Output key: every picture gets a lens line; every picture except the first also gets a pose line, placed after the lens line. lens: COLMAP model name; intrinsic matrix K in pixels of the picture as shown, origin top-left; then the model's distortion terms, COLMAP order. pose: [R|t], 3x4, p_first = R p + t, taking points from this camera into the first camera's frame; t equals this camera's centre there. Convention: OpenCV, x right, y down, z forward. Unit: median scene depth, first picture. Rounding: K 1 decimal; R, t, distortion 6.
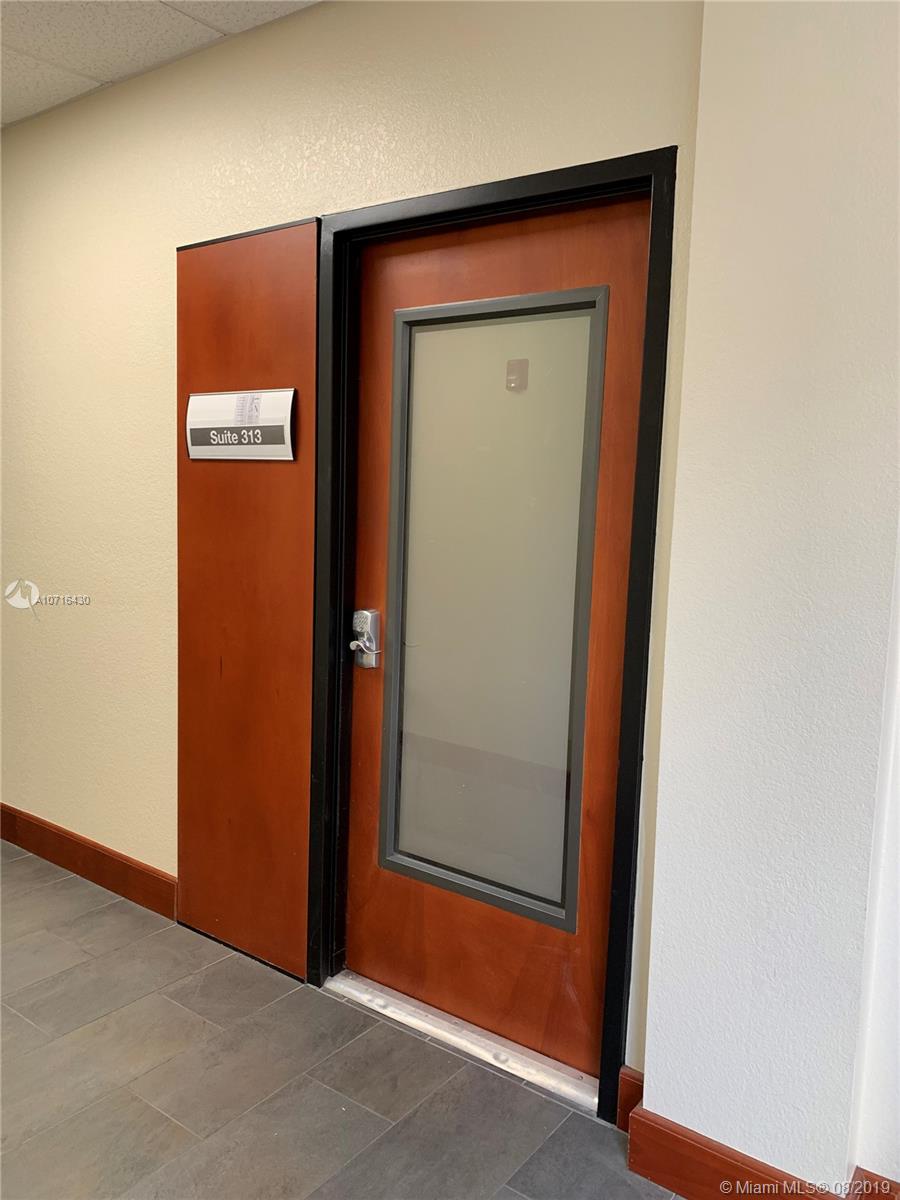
lens RADIAL K [[934.7, 0, 450.0], [0, 934.7, 600.0], [0, 0, 1]] dist [0.043179, -0.075552]
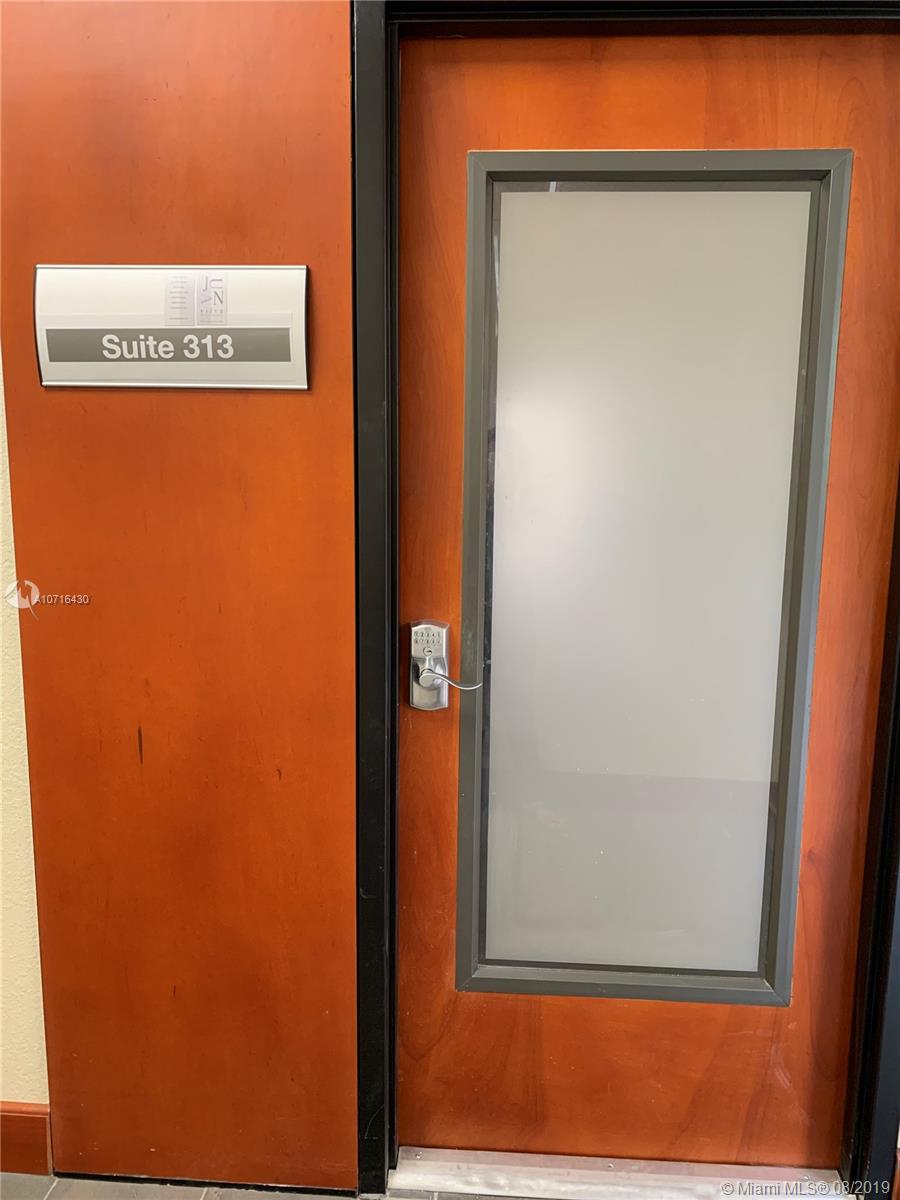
lens RADIAL K [[917.6, 0, 450.0], [0, 917.6, 600.0], [0, 0, 1]] dist [0.005333, 0.003691]
pose [[0.836755, -0.109129, 0.536593, -0.410486], [0.074834, 0.993535, 0.085365, -0.057923], [-0.542440, -0.031274, 0.839512, 0.447658]]
